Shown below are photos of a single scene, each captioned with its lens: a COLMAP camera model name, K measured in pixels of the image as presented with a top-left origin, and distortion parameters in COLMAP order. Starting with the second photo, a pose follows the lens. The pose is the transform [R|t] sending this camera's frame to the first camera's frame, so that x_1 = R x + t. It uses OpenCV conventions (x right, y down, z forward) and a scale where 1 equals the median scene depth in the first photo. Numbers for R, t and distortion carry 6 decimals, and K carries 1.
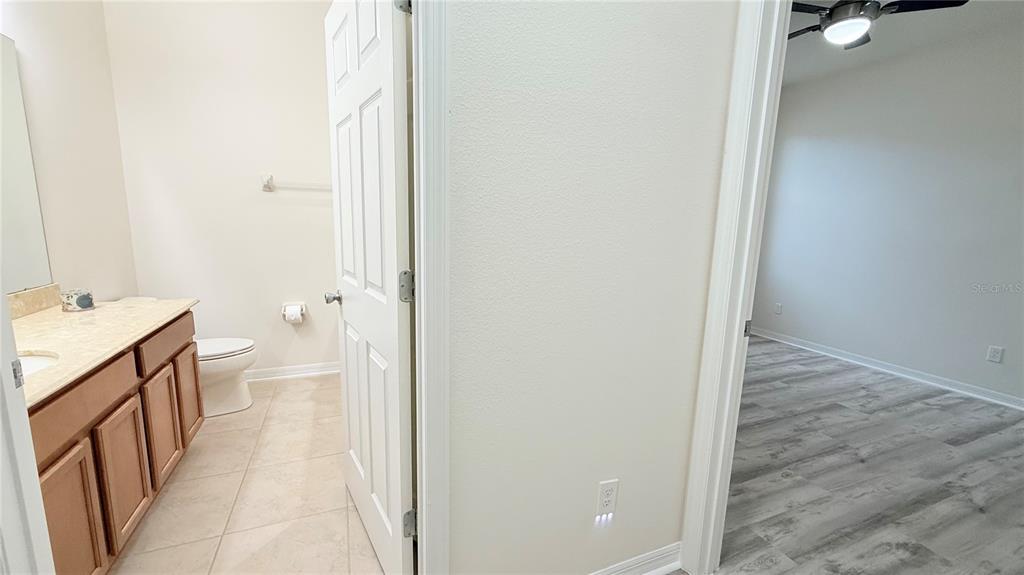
lens RADIAL K [[406.9, 0, 508.7], [0, 406.9, 289.0], [0, 0, 1]] dist [-0.001774, -0.000041]
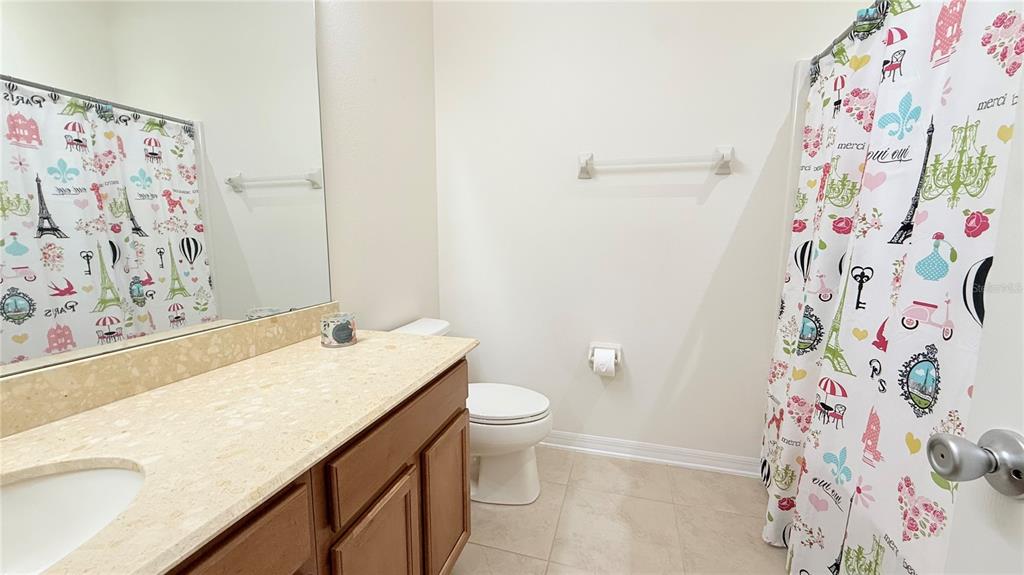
lens RADIAL K [[406.9, 0, 508.7], [0, 406.9, 289.0], [0, 0, 1]] dist [-0.001774, -0.000041]
pose [[0.777718, 0.056620, -0.626058, -0.298191], [-0.082845, 0.996480, -0.012793, -0.042160], [0.623130, 0.061816, 0.779671, 0.469007]]
